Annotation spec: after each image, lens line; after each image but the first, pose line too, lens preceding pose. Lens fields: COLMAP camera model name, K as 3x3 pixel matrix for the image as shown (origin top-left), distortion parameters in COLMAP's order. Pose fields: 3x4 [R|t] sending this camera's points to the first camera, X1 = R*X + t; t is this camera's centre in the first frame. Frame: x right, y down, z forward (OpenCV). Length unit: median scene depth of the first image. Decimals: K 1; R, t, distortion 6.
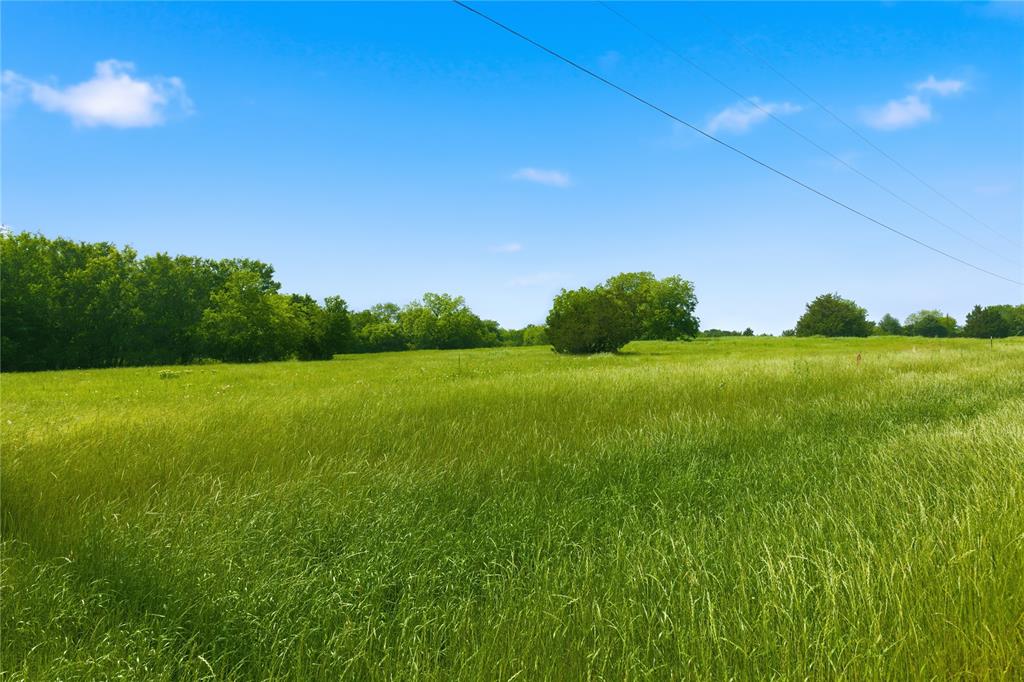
lens RADIAL K [[480.9, 0, 512.9], [0, 480.9, 345.7], [0, 0, 1]] dist [0.013664, -0.000698]
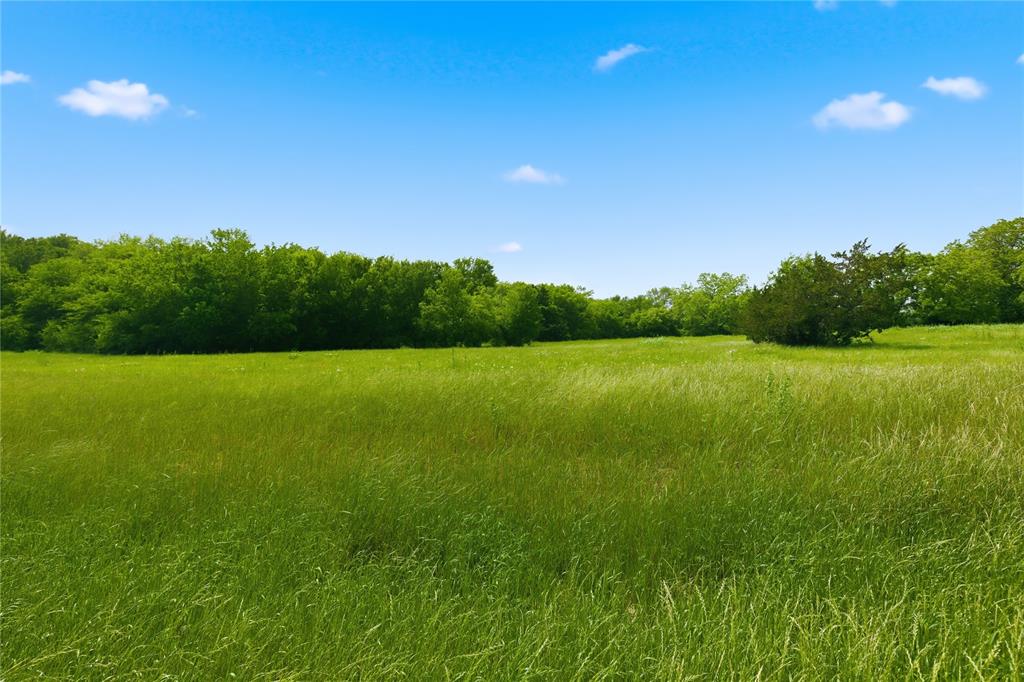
lens RADIAL K [[480.9, 0, 502.8], [0, 480.9, 338.9], [0, 0, 1]] dist [0.013664, -0.000698]
pose [[0.779085, 0.010944, -0.626823, 0.218243], [-0.000804, 0.999864, 0.016457, -0.003507], [0.626918, -0.012318, 0.778988, 0.133835]]
